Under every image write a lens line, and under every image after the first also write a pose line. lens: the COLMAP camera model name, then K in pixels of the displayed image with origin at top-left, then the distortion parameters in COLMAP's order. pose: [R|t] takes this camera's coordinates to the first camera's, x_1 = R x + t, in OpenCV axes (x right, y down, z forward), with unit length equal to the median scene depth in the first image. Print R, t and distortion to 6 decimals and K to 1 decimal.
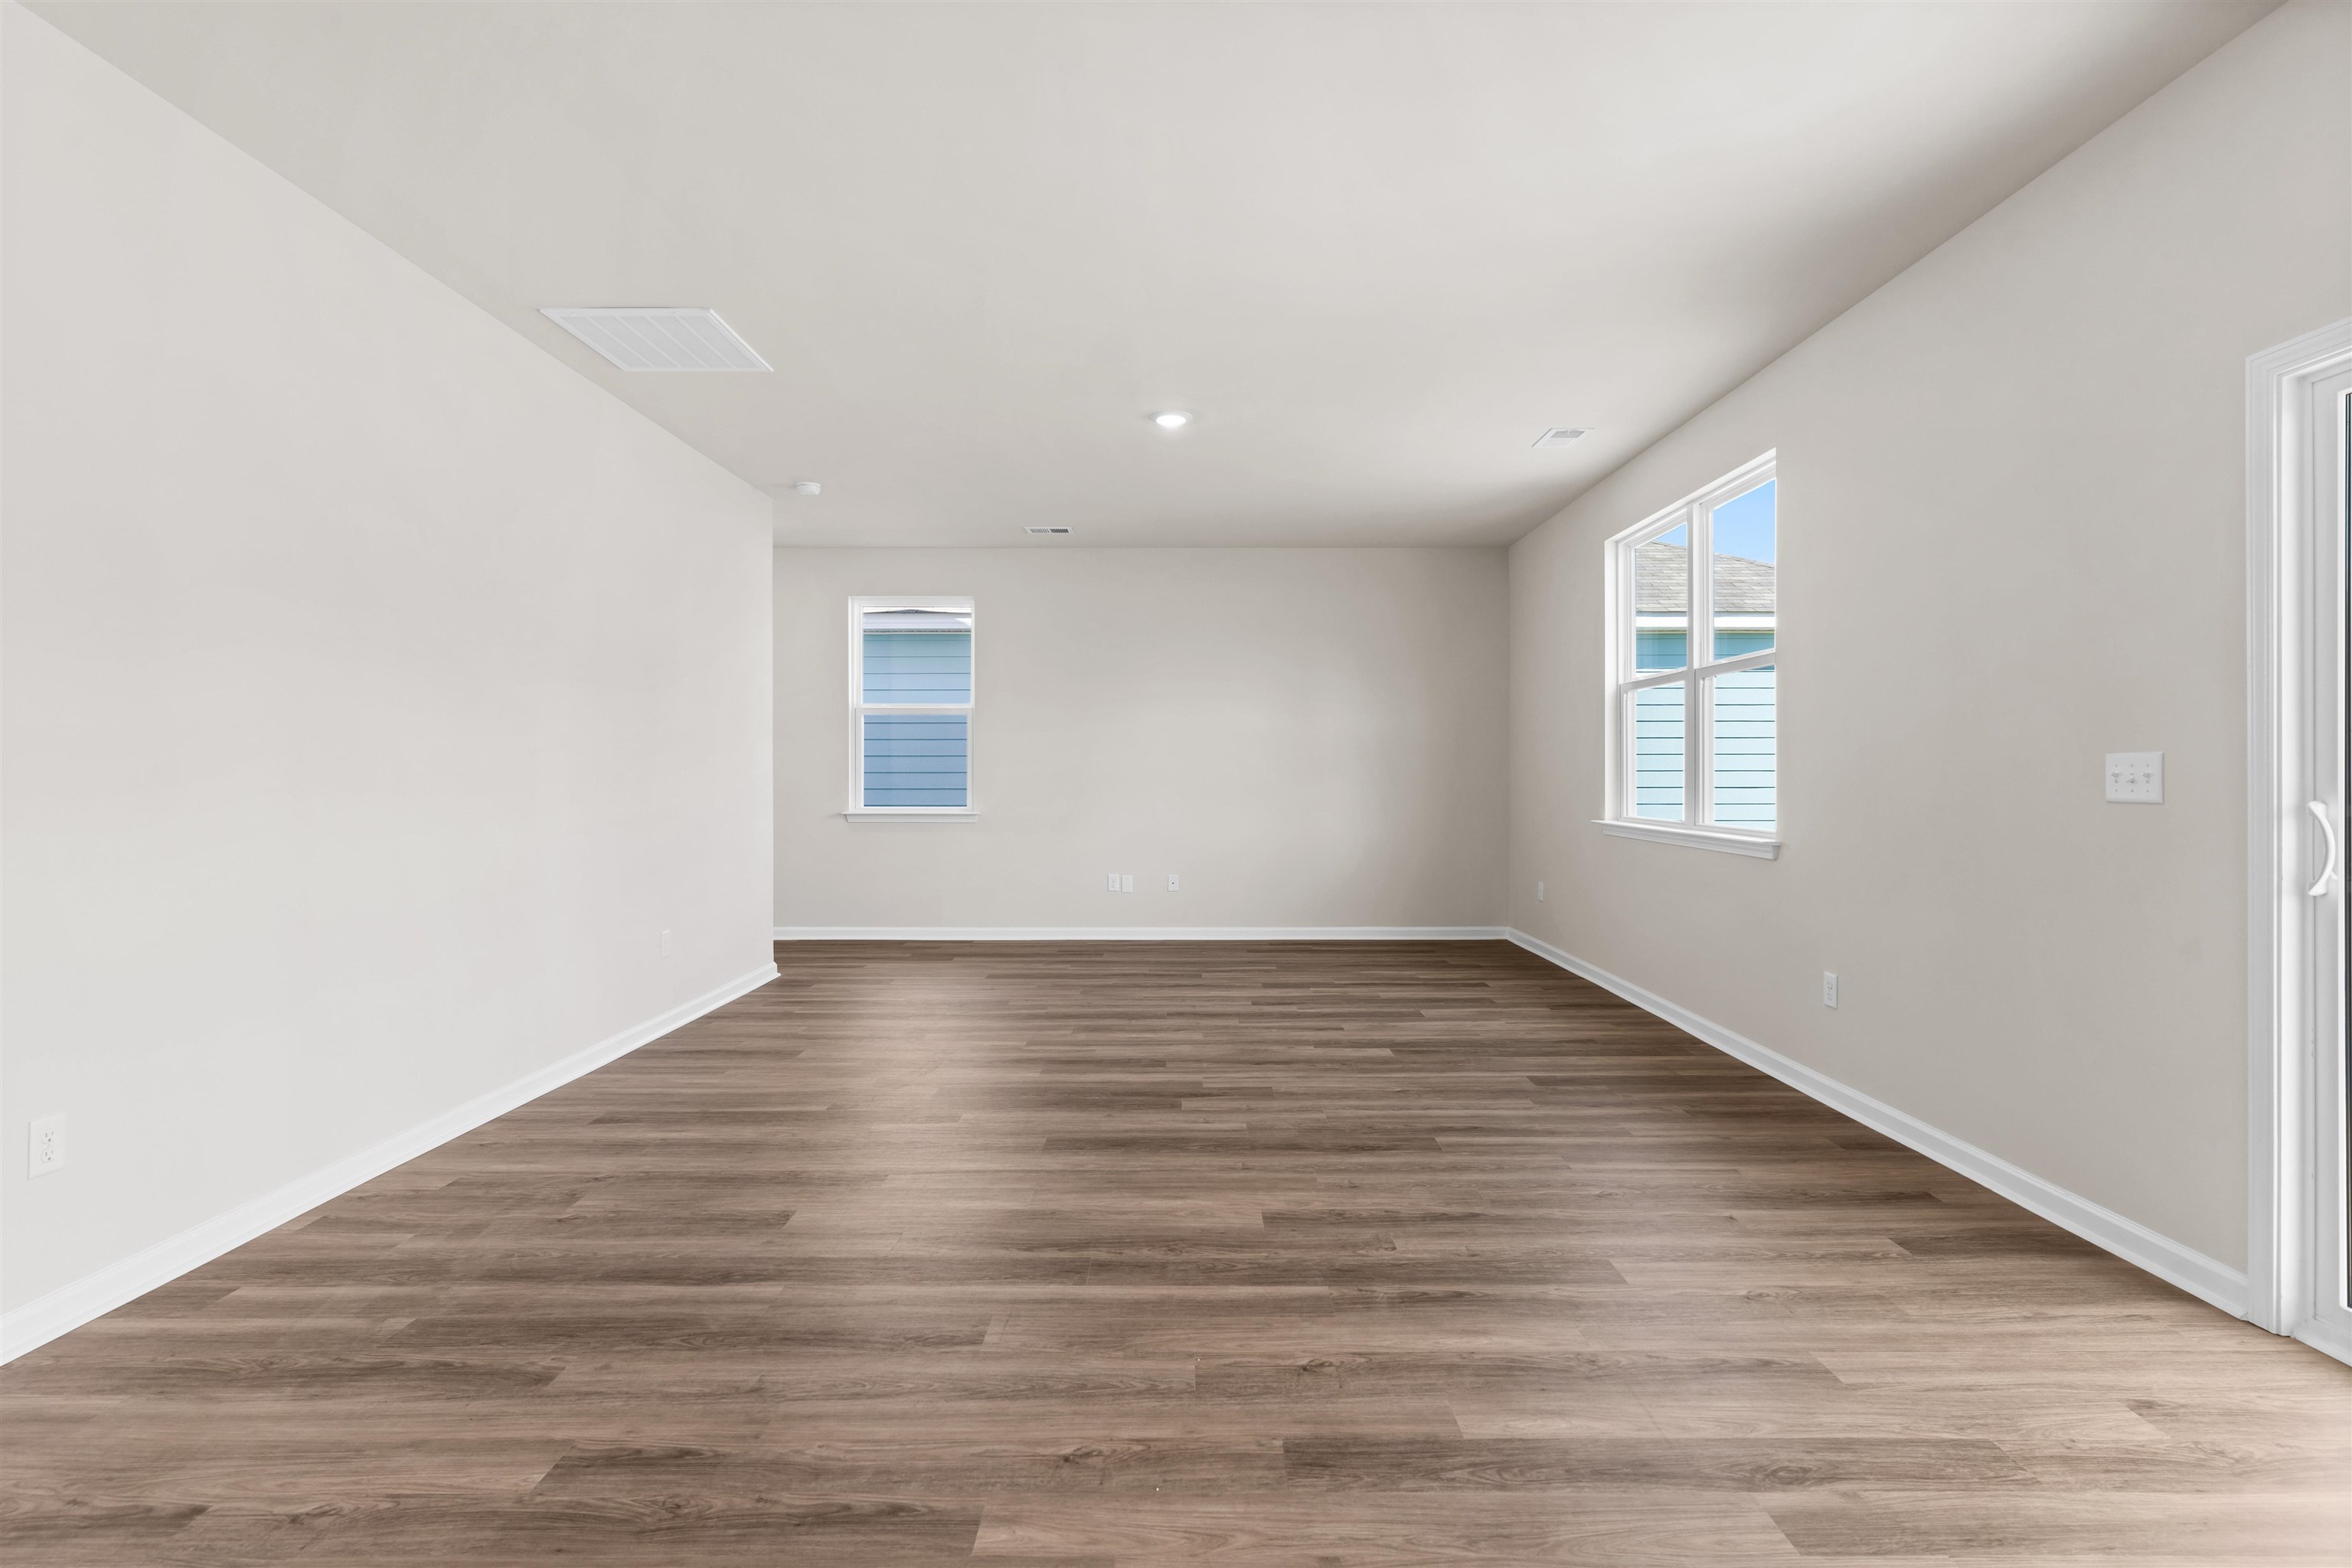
lens RADIAL K [[1143.6, 0, 1176.3], [0, 1143.6, 774.1], [0, 0, 1]] dist [0.003740, -0.000613]
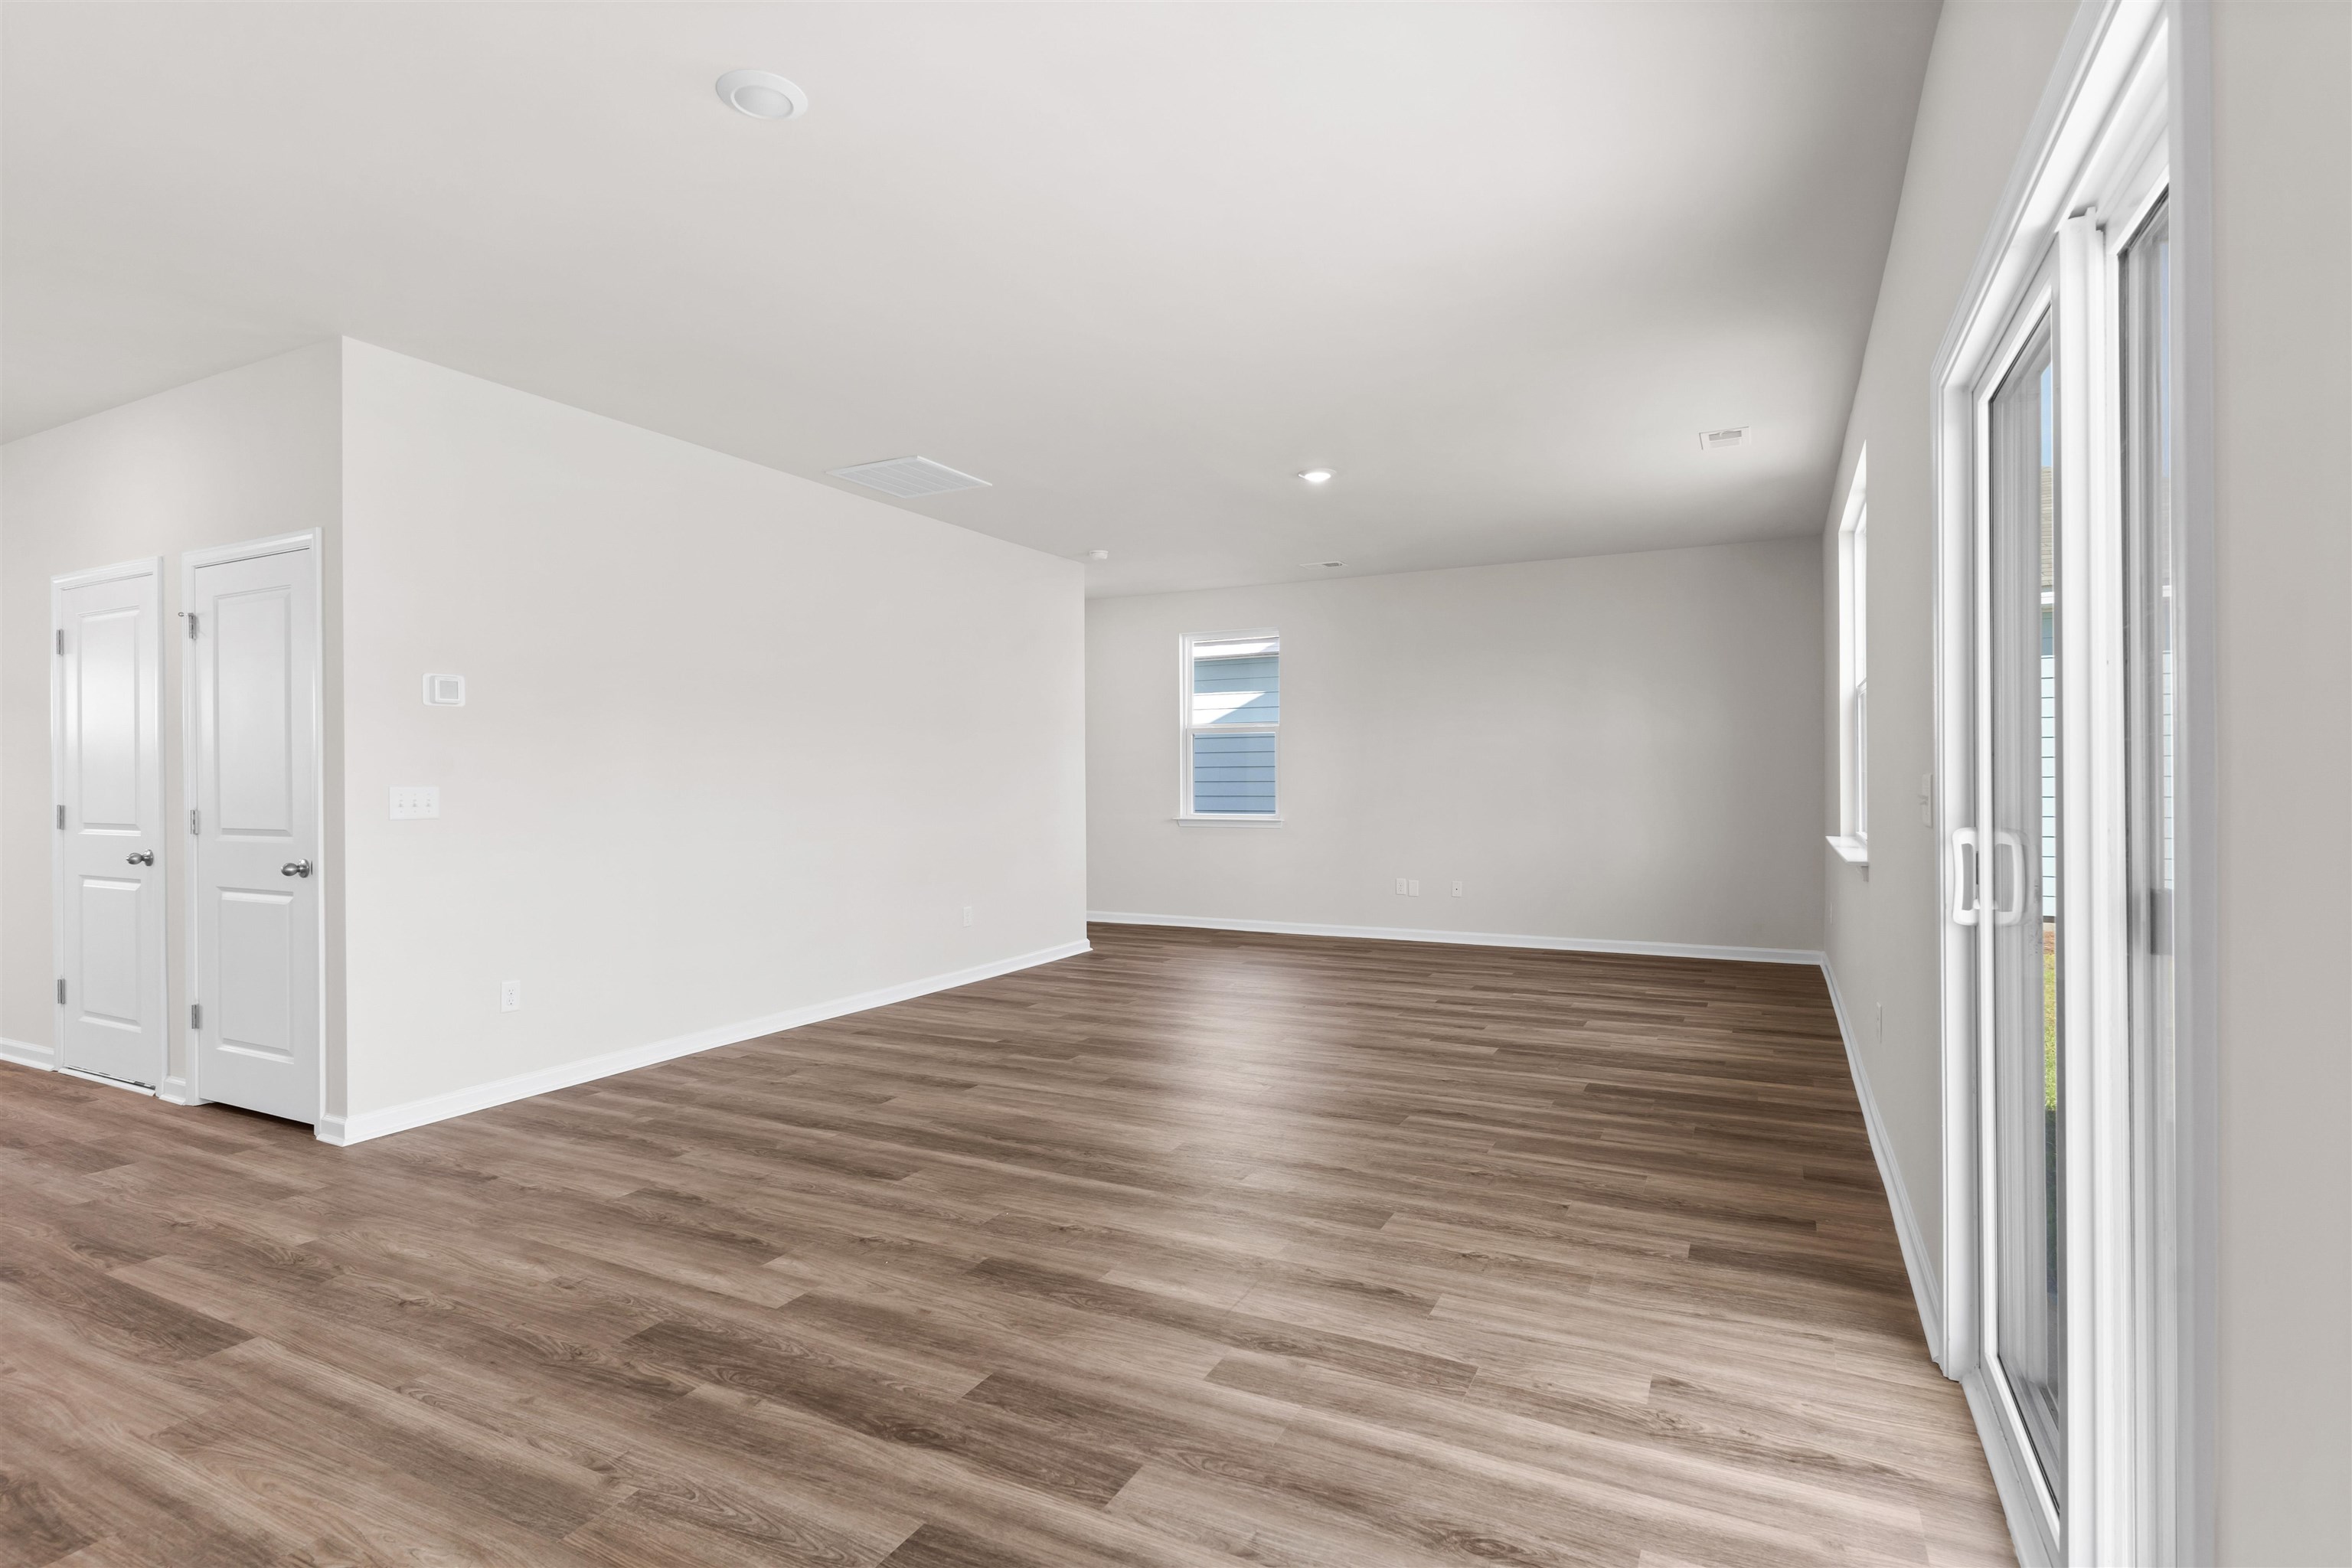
lens RADIAL K [[1143.6, 0, 1176.3], [0, 1143.6, 774.1], [0, 0, 1]] dist [0.003740, -0.000613]
pose [[0.891478, -0.006322, -0.453021, 0.759394], [0.004794, 0.999978, -0.004521, -0.018666], [0.453040, 0.001858, 0.891488, -0.147287]]
